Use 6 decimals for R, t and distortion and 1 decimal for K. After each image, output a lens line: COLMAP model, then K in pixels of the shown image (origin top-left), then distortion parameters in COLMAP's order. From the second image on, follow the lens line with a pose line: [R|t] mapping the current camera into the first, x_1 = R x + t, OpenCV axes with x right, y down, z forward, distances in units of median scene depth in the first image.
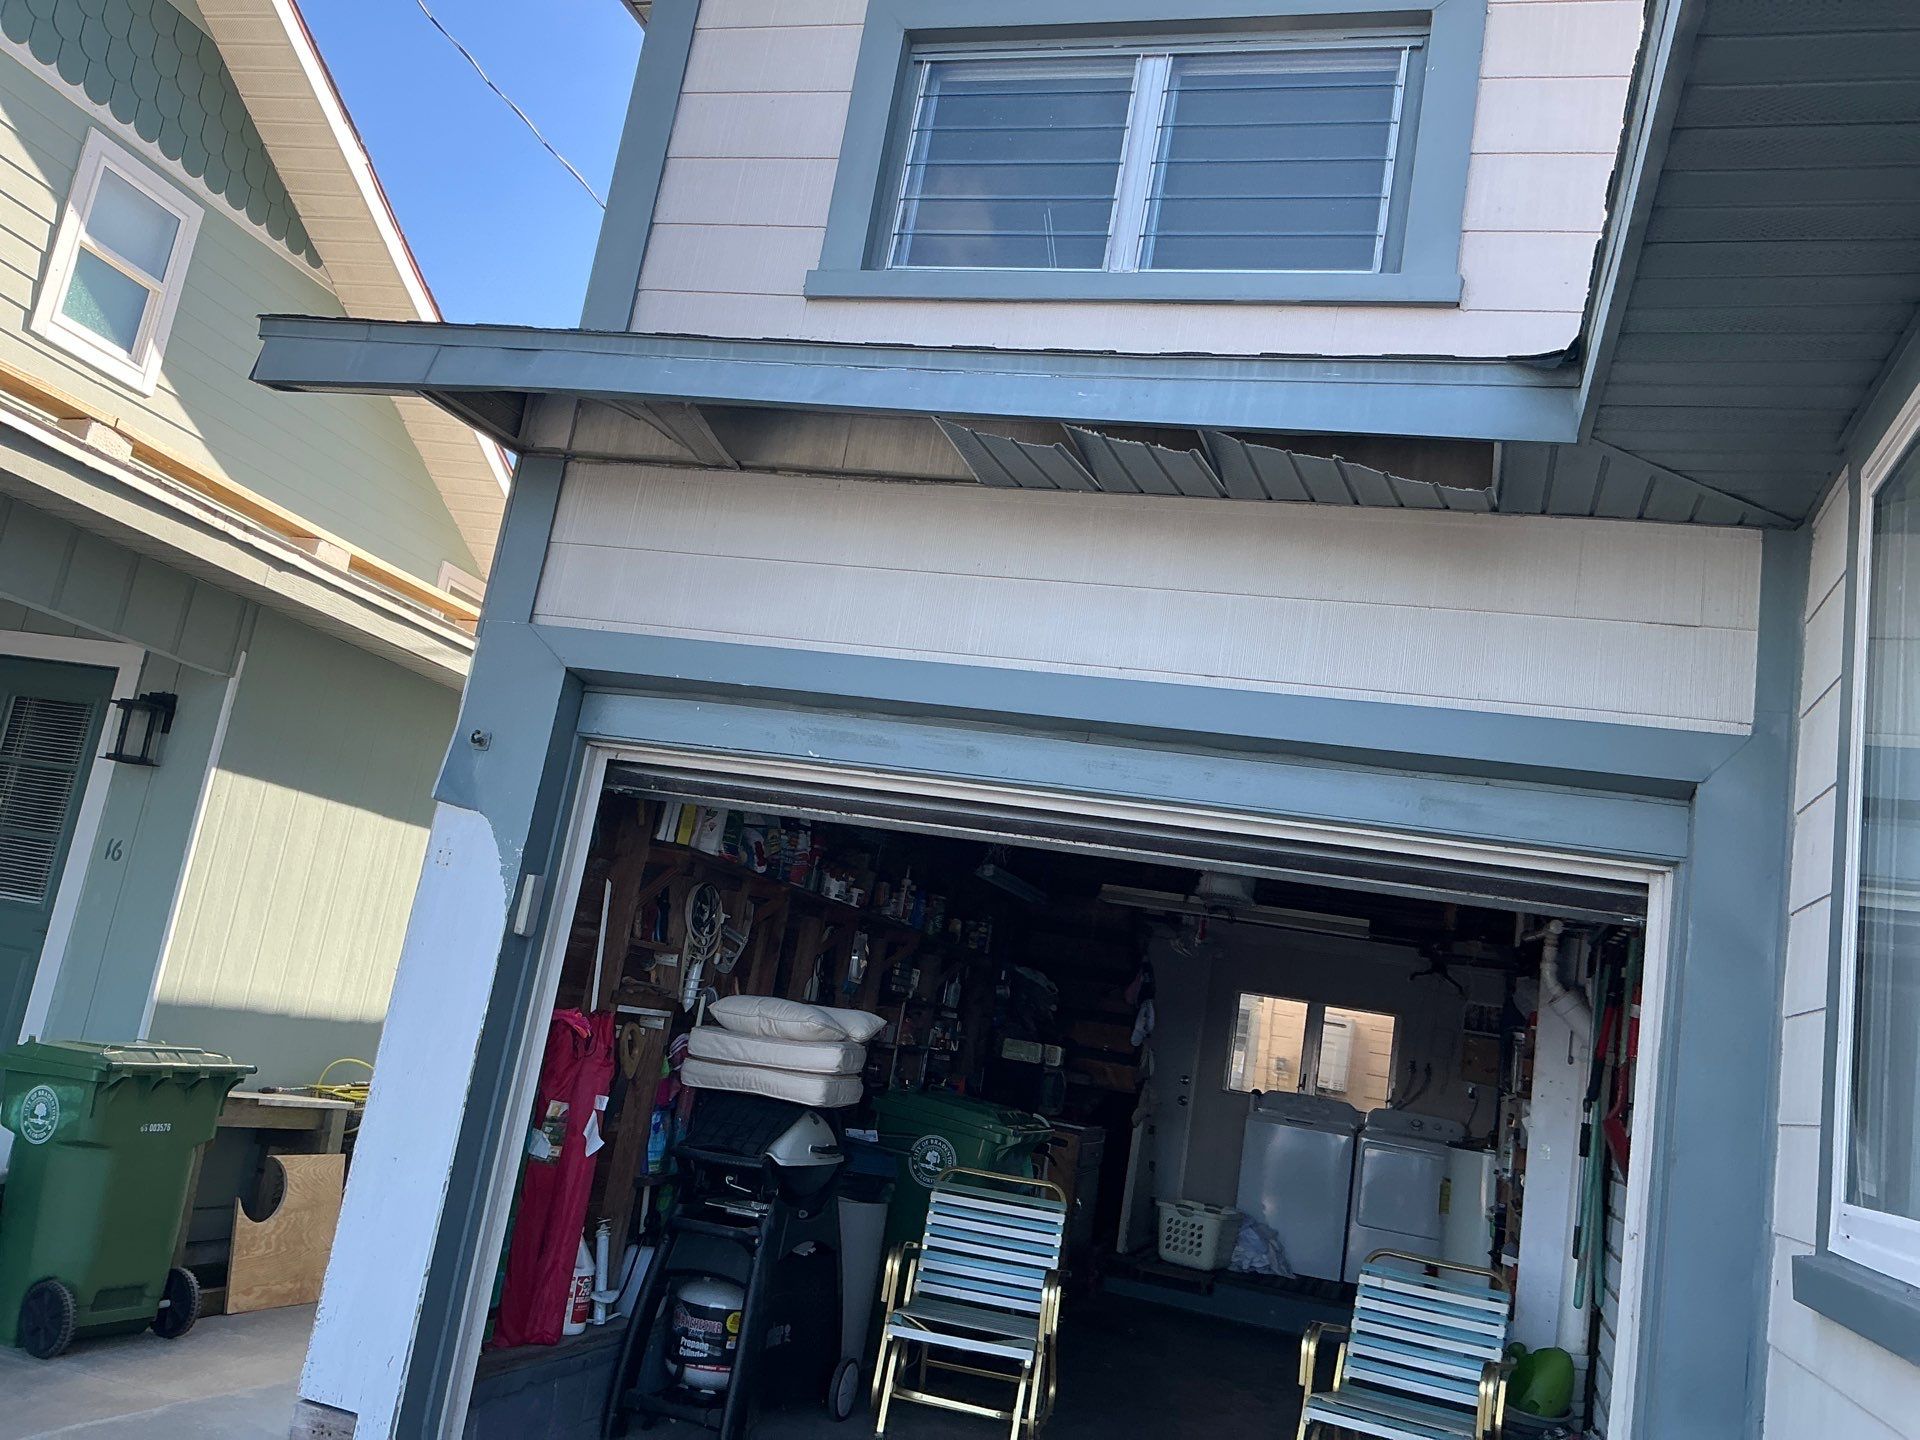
lens RADIAL K [[1575.2, 0, 960.0], [0, 1575.2, 720.0], [0, 0, 1]] dist [0.097628, -0.001699]
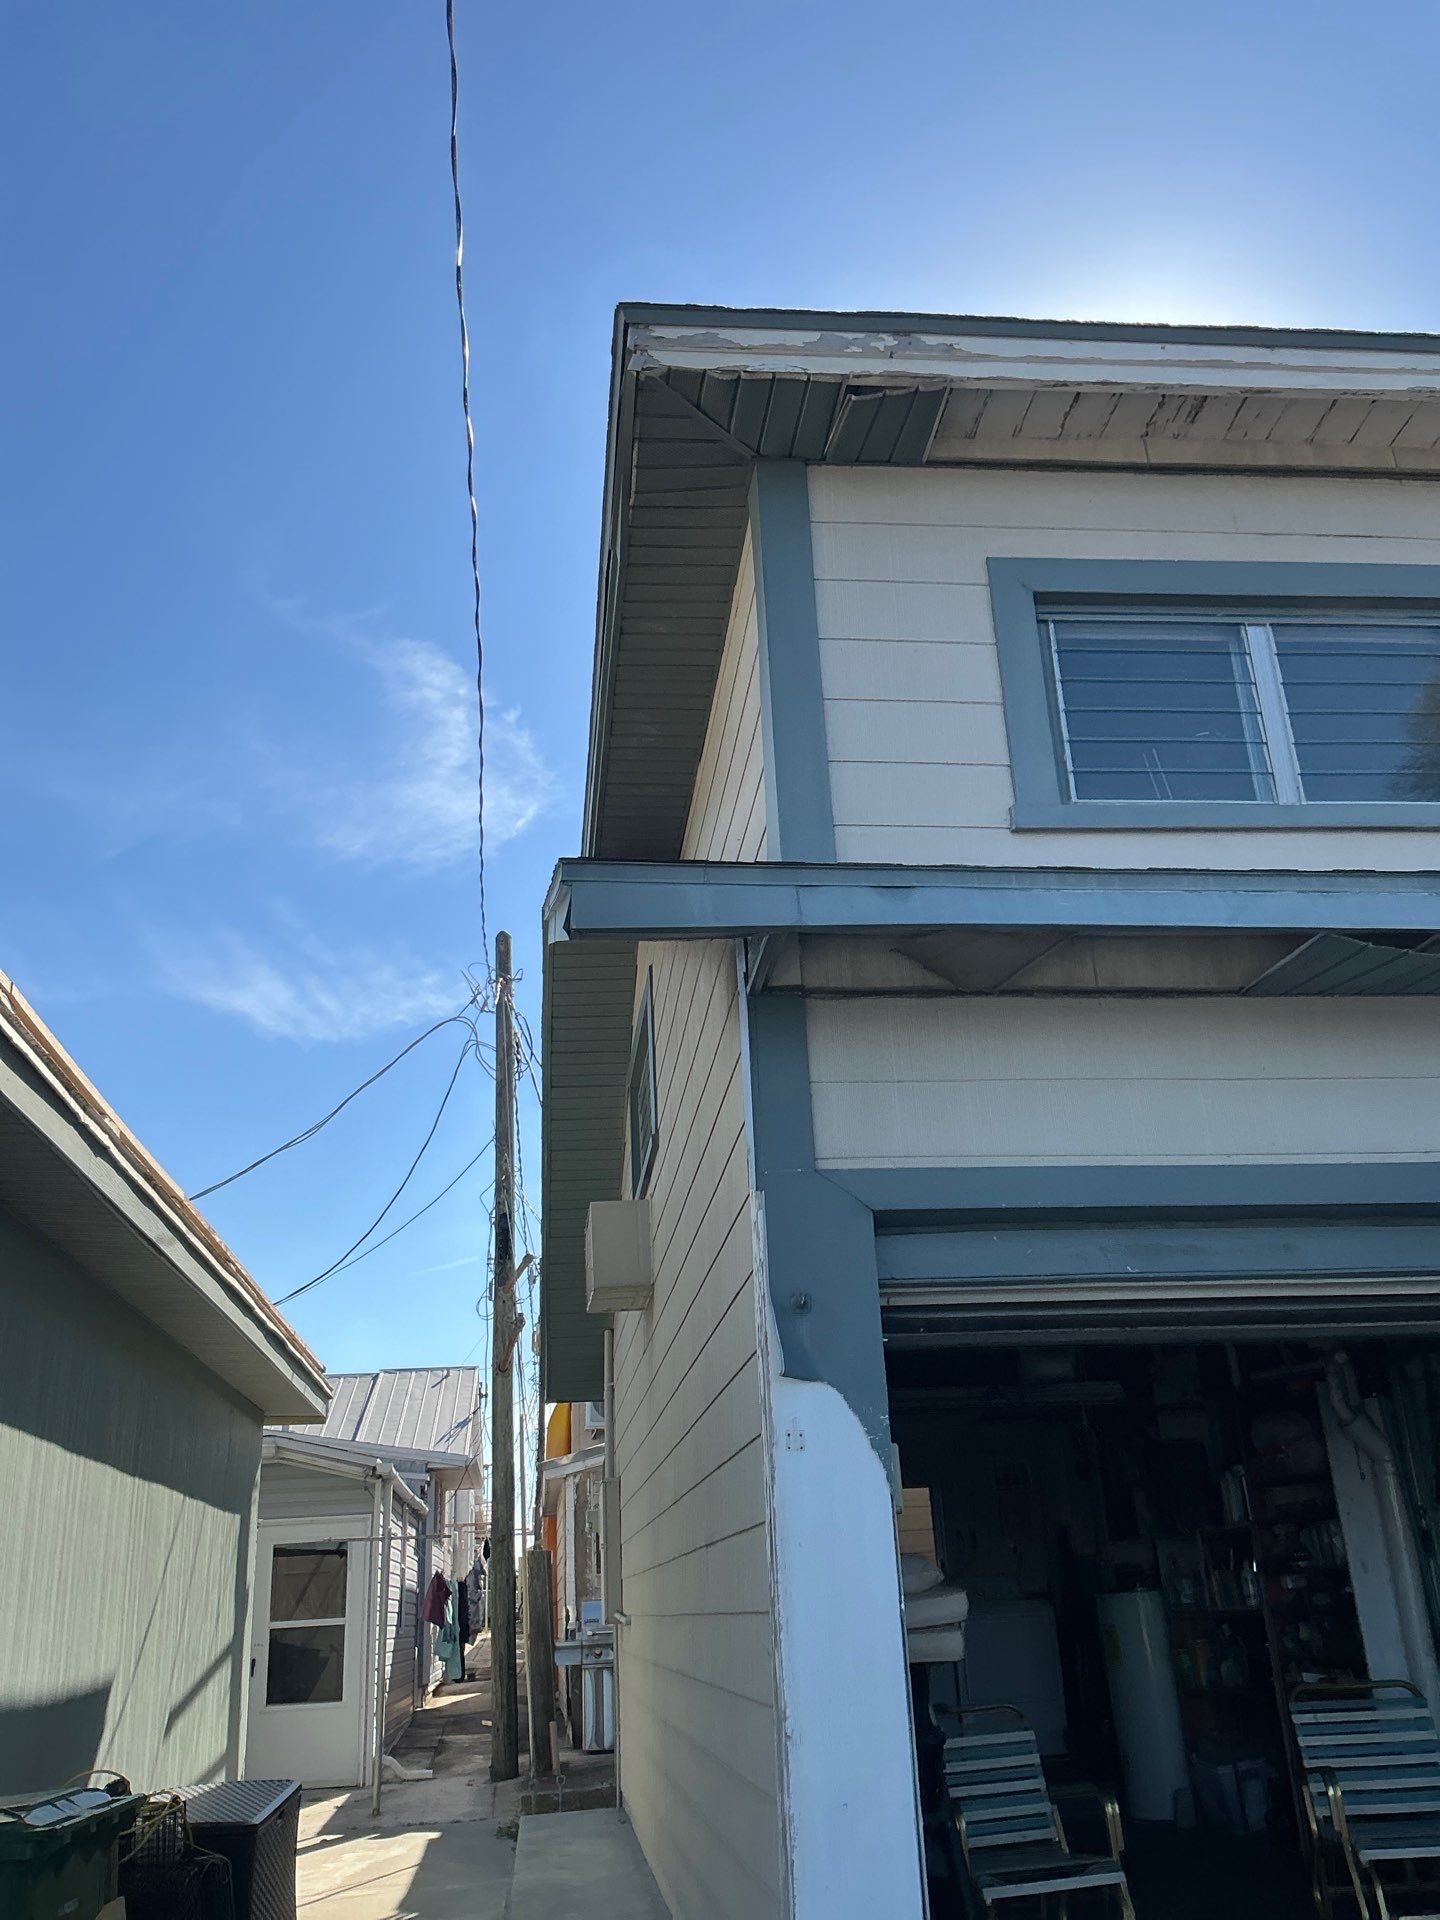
lens RADIAL K [[1596.4, 0, 720.0], [0, 1596.4, 960.0], [0, 0, 1]] dist [0.091983, -0.152189]
pose [[0.903278, -0.047492, 0.426419, -0.725728], [0.116465, 0.983680, -0.137149, -0.060185], [-0.412946, 0.173547, 0.894068, 0.157489]]
